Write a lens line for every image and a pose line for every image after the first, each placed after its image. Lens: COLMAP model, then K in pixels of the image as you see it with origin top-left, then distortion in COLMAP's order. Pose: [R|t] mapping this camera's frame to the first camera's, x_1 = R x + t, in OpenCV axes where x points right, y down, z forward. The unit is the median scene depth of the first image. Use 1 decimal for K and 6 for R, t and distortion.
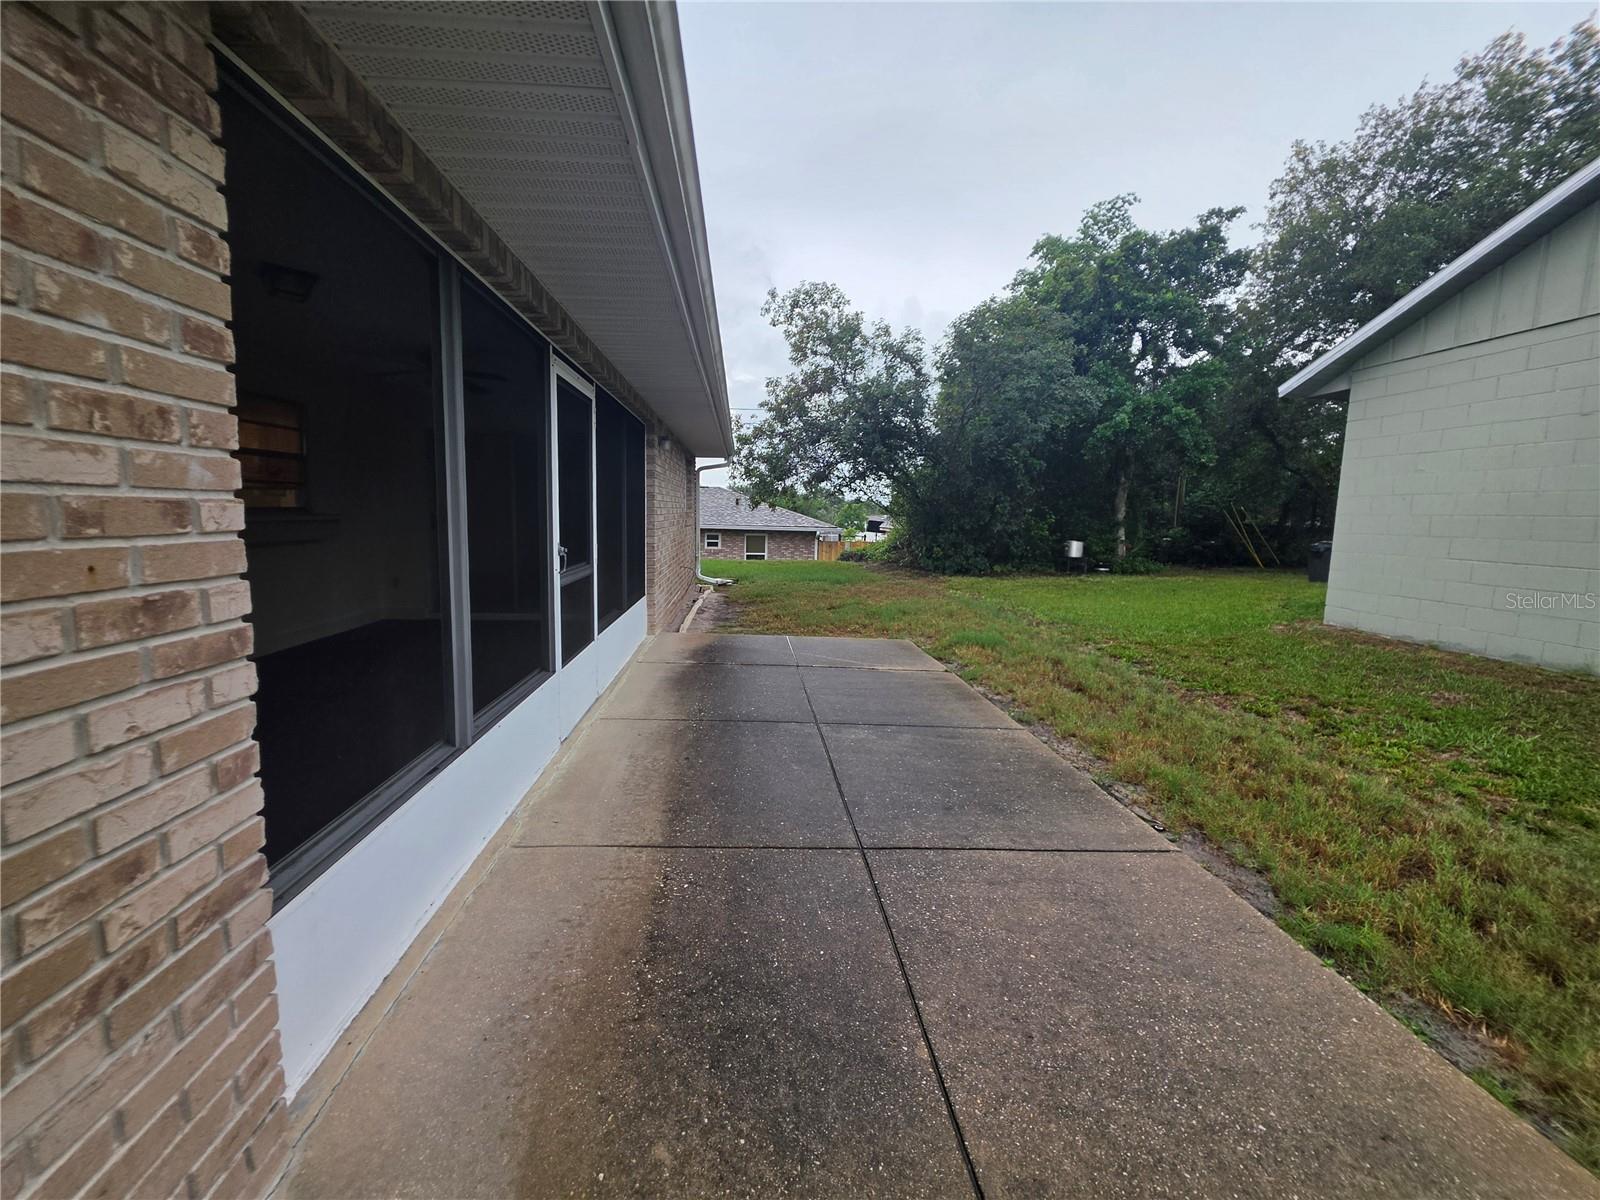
lens RADIAL K [[650.6, 0, 787.3], [0, 650.6, 593.0], [0, 0, 1]] dist [-0.003392, 0.000985]
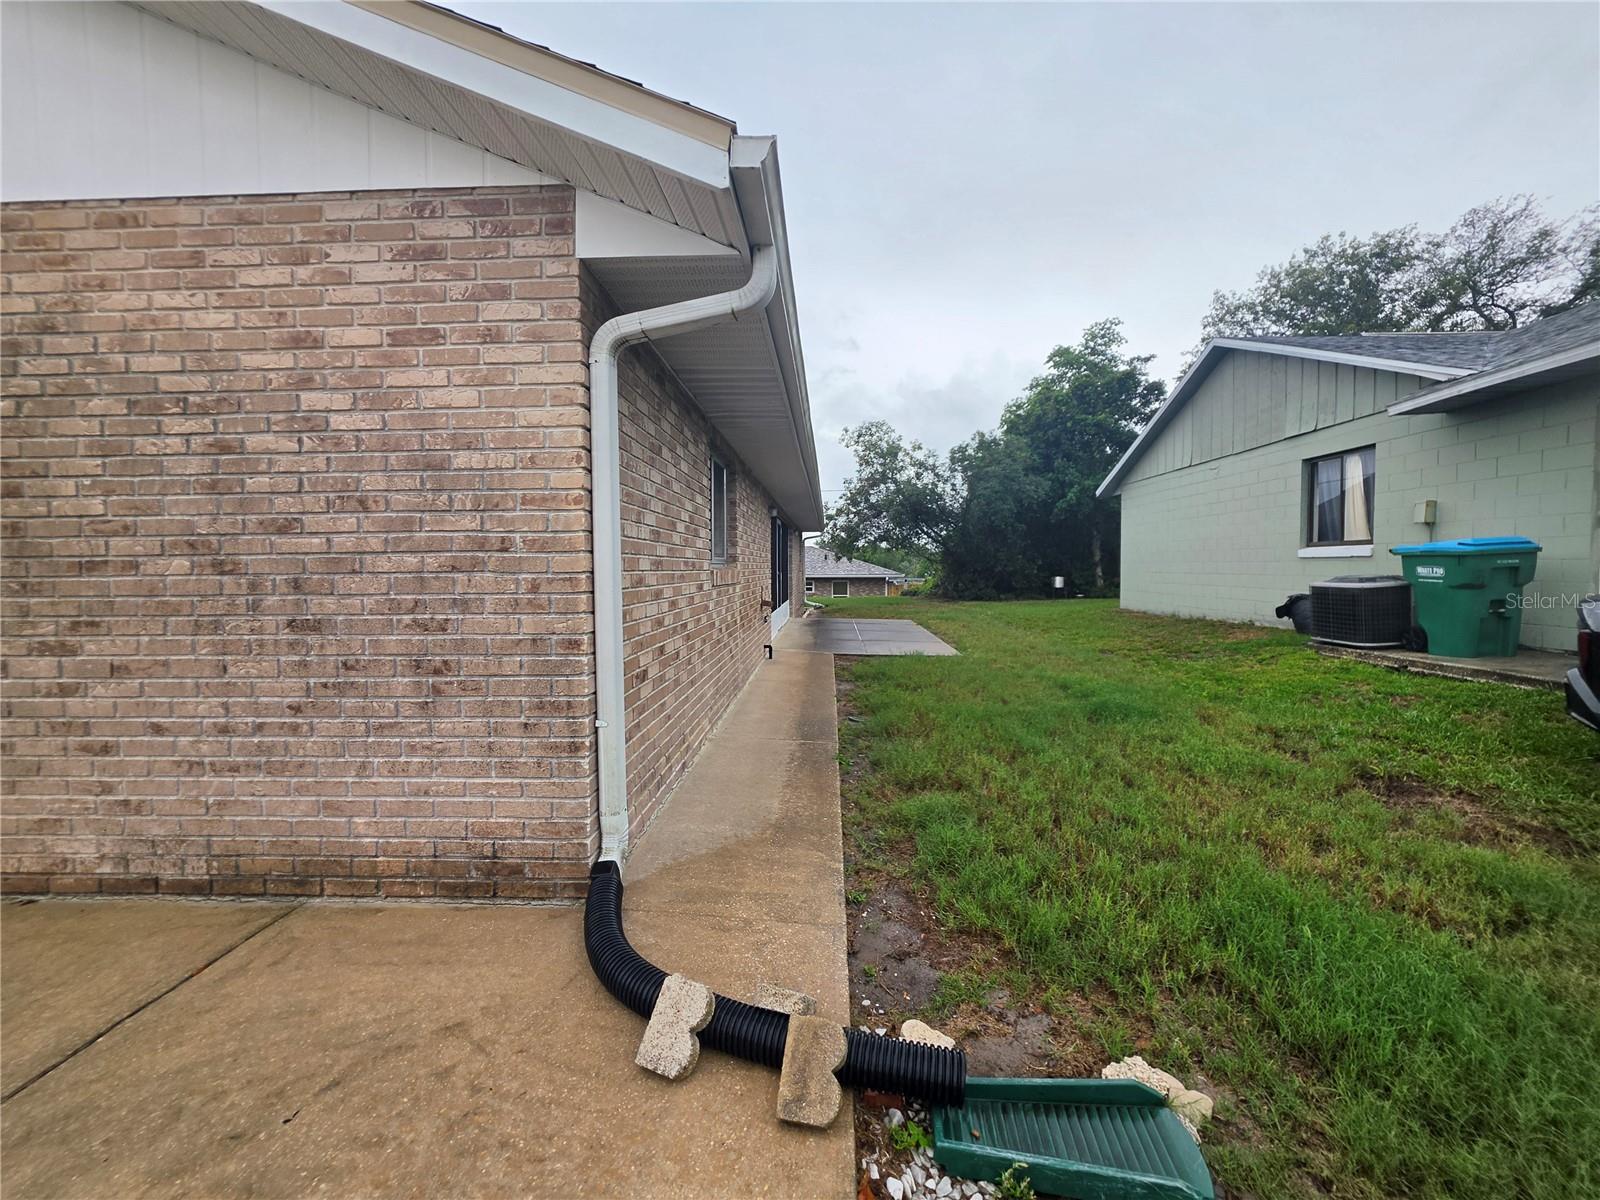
lens RADIAL K [[650.6, 0, 805.9], [0, 650.6, 595.5], [0, 0, 1]] dist [-0.003392, 0.000985]
pose [[0.994139, -0.025591, -0.105034, 0.033963], [0.017151, 0.996608, -0.080490, 0.074550], [0.106738, 0.078217, 0.991206, -0.531662]]
